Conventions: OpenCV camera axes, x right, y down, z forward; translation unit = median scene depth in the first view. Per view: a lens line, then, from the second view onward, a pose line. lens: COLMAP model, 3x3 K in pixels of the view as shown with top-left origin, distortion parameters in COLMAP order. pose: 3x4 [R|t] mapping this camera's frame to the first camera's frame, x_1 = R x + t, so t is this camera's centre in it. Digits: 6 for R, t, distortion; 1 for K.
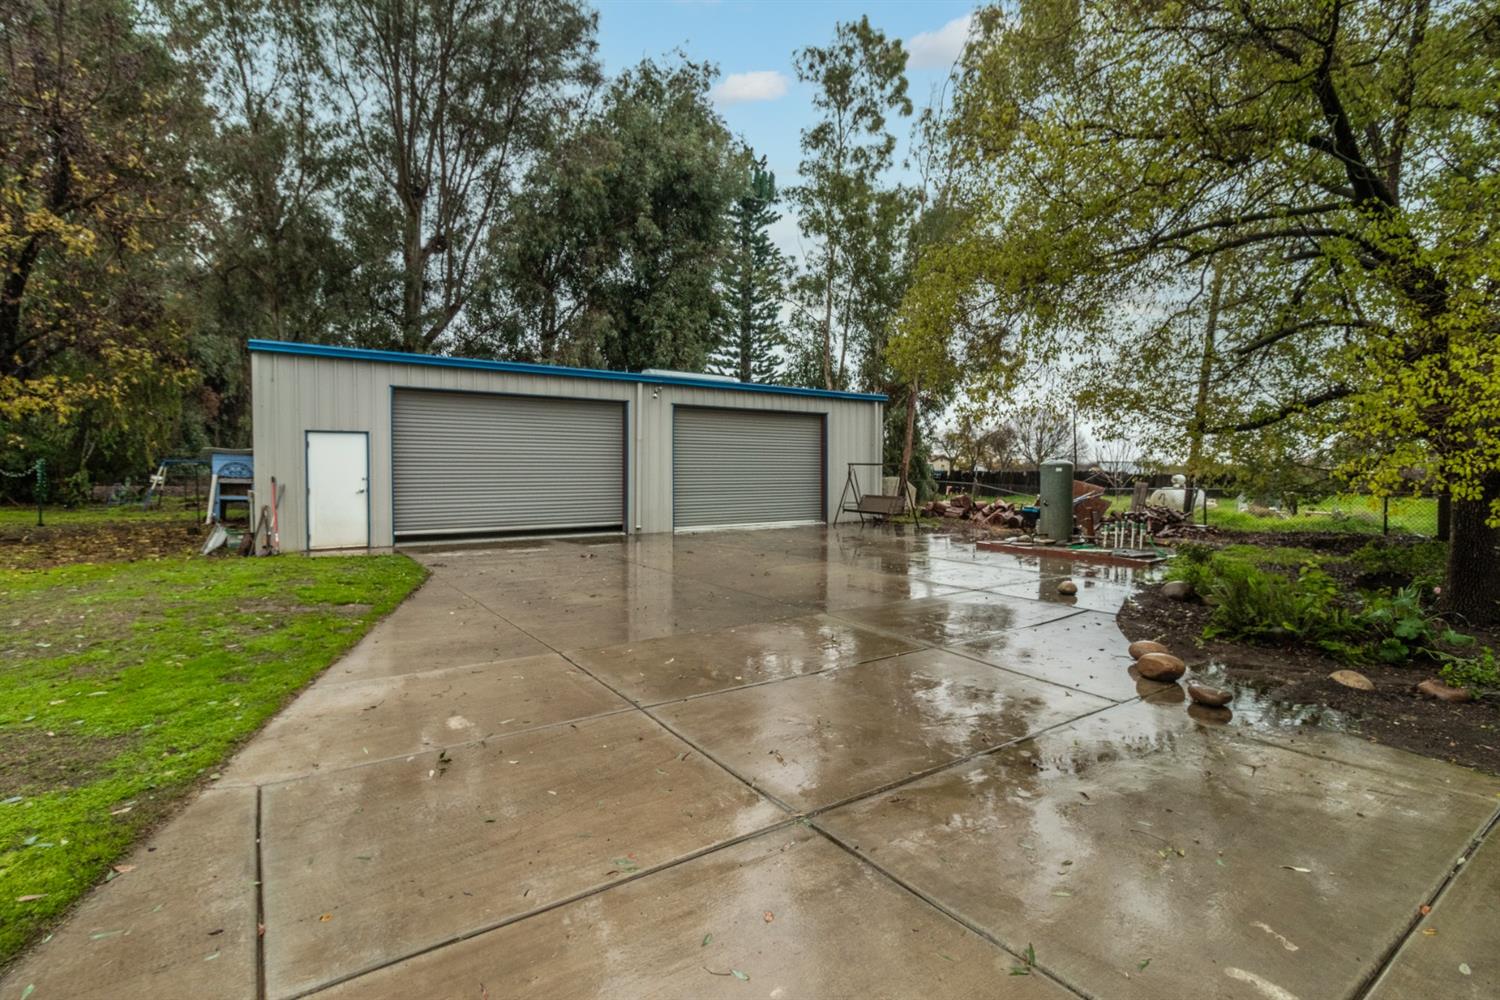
lens RADIAL K [[687.6, 0, 741.3], [0, 687.6, 505.9], [0, 0, 1]] dist [0.000299, -0.000024]
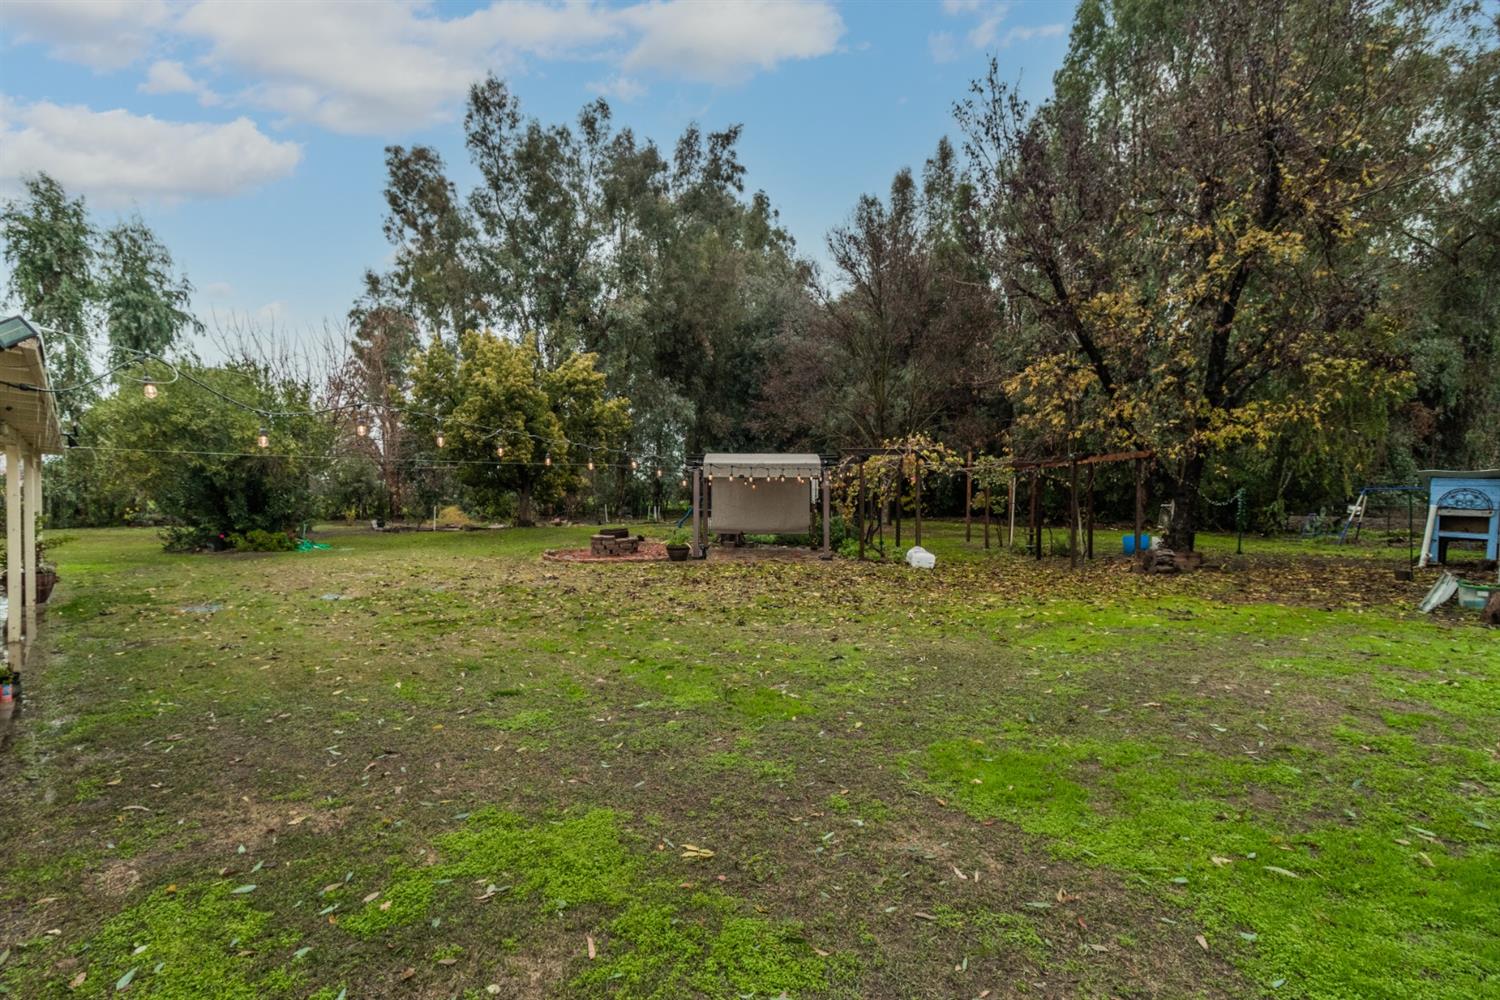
lens RADIAL K [[687.6, 0, 743.9], [0, 687.6, 499.1], [0, 0, 1]] dist [0.000299, -0.000024]
pose [[0.144823, -0.002974, -0.989453, -0.137435], [-0.051110, 0.998638, -0.010483, -0.004489], [0.988137, 0.052089, 0.144474, 0.145720]]
